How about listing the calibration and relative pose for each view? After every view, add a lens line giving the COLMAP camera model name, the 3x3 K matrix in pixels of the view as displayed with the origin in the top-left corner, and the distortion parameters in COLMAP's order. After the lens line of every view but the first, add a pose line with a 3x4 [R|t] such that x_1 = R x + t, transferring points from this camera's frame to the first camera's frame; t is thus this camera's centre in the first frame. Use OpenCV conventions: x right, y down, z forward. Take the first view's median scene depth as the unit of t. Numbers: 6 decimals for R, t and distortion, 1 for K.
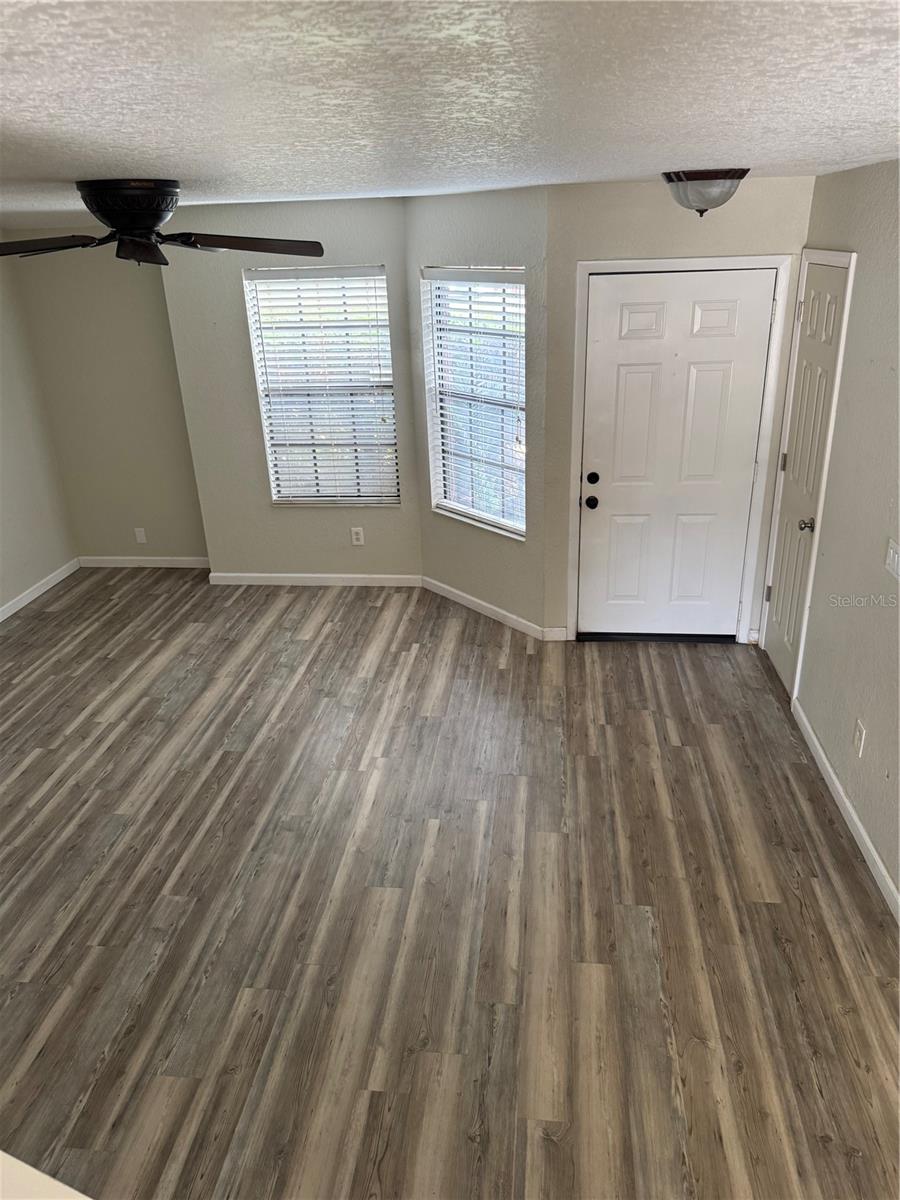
lens RADIAL K [[847.6, 0, 462.5], [0, 847.6, 601.6], [0, 0, 1]] dist [0.026609, -0.036848]
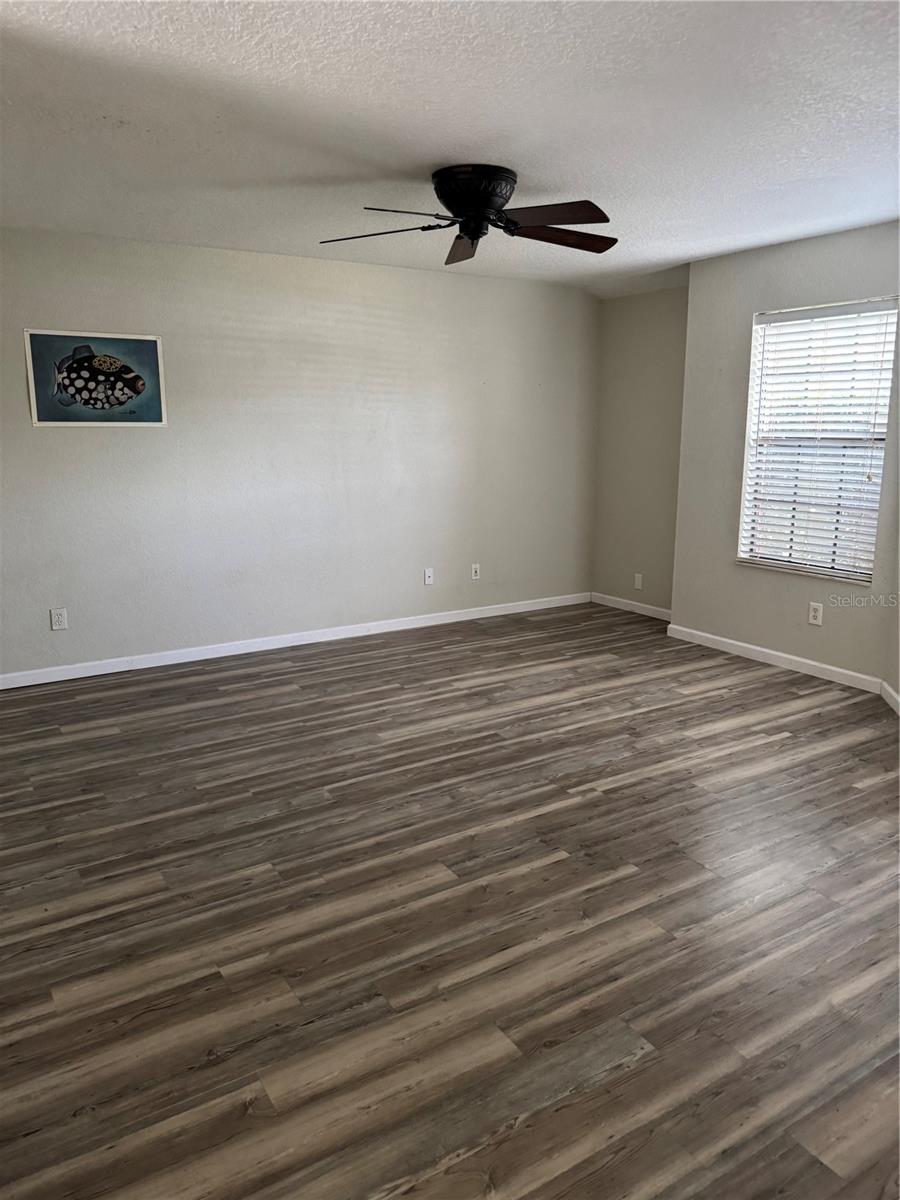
lens RADIAL K [[845.4, 0, 450.0], [0, 845.4, 600.0], [0, 0, 1]] dist [0.153289, -0.262826]
pose [[0.621864, 0.191933, -0.759241, 0.368076], [-0.323182, 0.945991, -0.025563, 0.060569], [0.713329, 0.261270, 0.650308, 0.226590]]
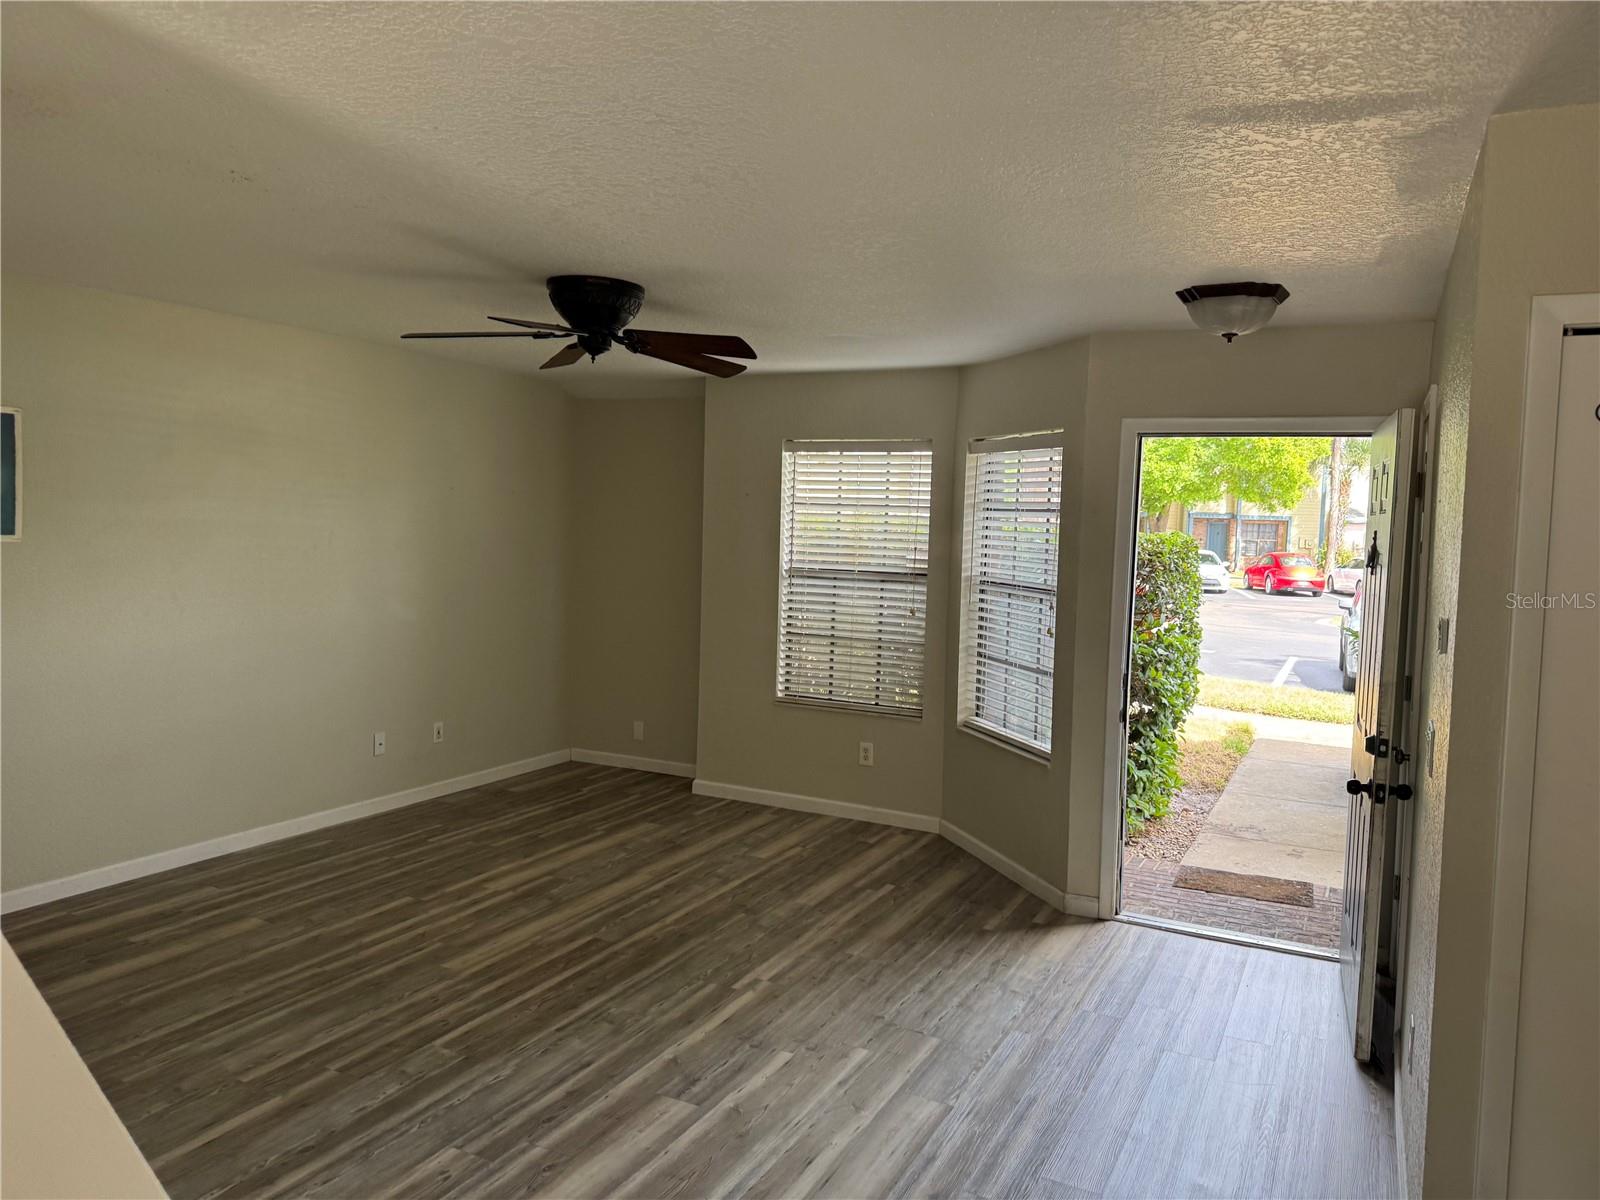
lens RADIAL K [[1127.2, 0, 801.6], [0, 1127.2, 571.5], [0, 0, 1]] dist [0.153289, -0.262826]
pose [[0.933041, 0.078944, -0.351001, 0.221800], [-0.197255, 0.928166, -0.315594, 0.137477], [0.300873, 0.363698, 0.881589, -0.019723]]
